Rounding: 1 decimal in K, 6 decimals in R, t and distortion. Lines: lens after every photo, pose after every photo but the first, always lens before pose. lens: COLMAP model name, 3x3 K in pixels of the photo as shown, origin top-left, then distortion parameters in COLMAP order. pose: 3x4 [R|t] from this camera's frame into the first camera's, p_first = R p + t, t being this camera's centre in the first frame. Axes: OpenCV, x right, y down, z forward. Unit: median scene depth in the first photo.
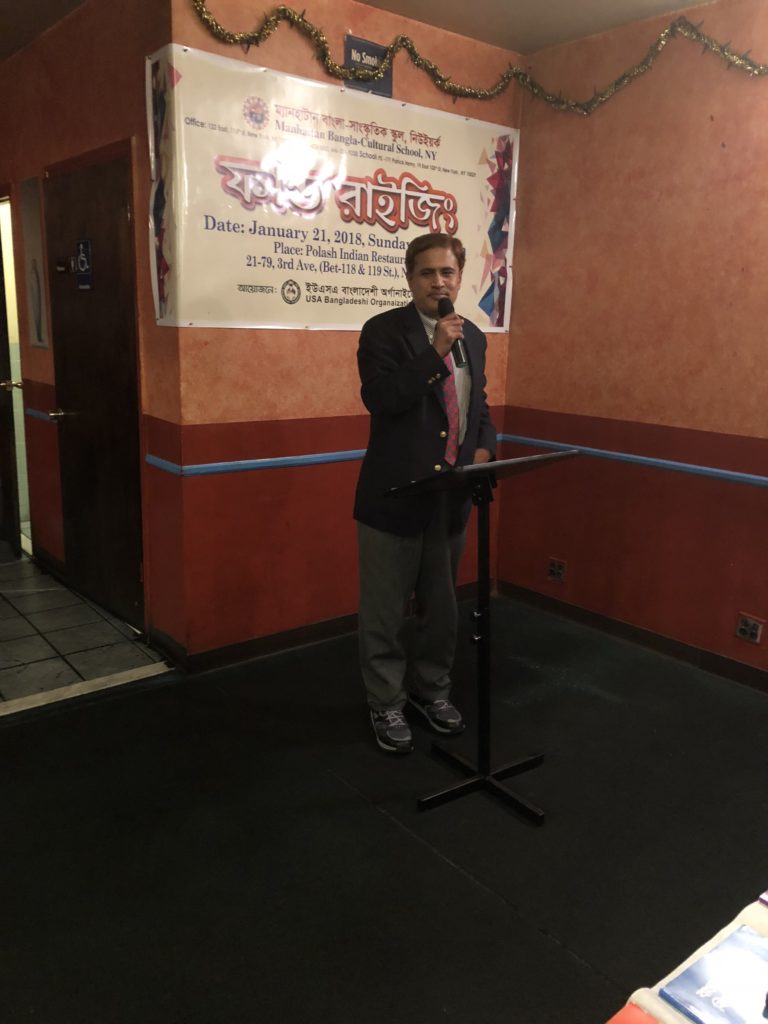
lens RADIAL K [[816.3, 0, 387.9], [0, 816.3, 507.0], [0, 0, 1]] dist [0.023694, -0.000853]
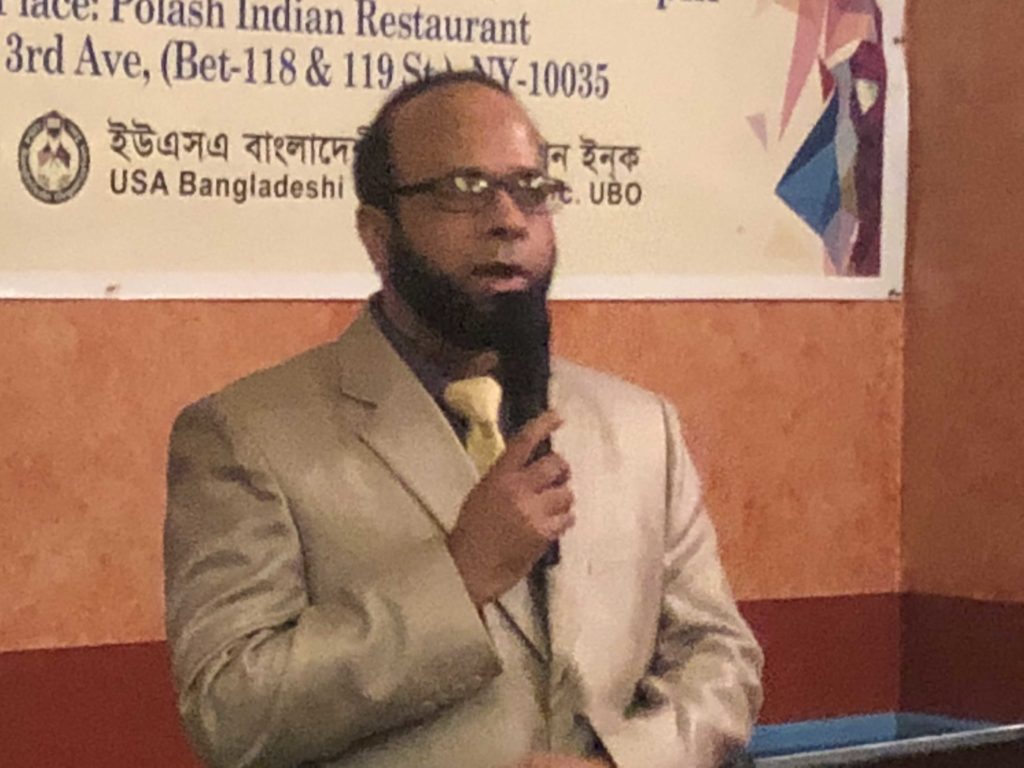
lens RADIAL K [[4397.6, 0, 511.8], [0, 4397.6, 375.6], [0, 0, 1]] dist [0.253424, 0.000000]
pose [[0.998732, -0.013169, 0.048590, -0.040688], [0.022129, 0.981774, -0.188757, 0.068259], [-0.045219, 0.189593, 0.980821, -0.346298]]
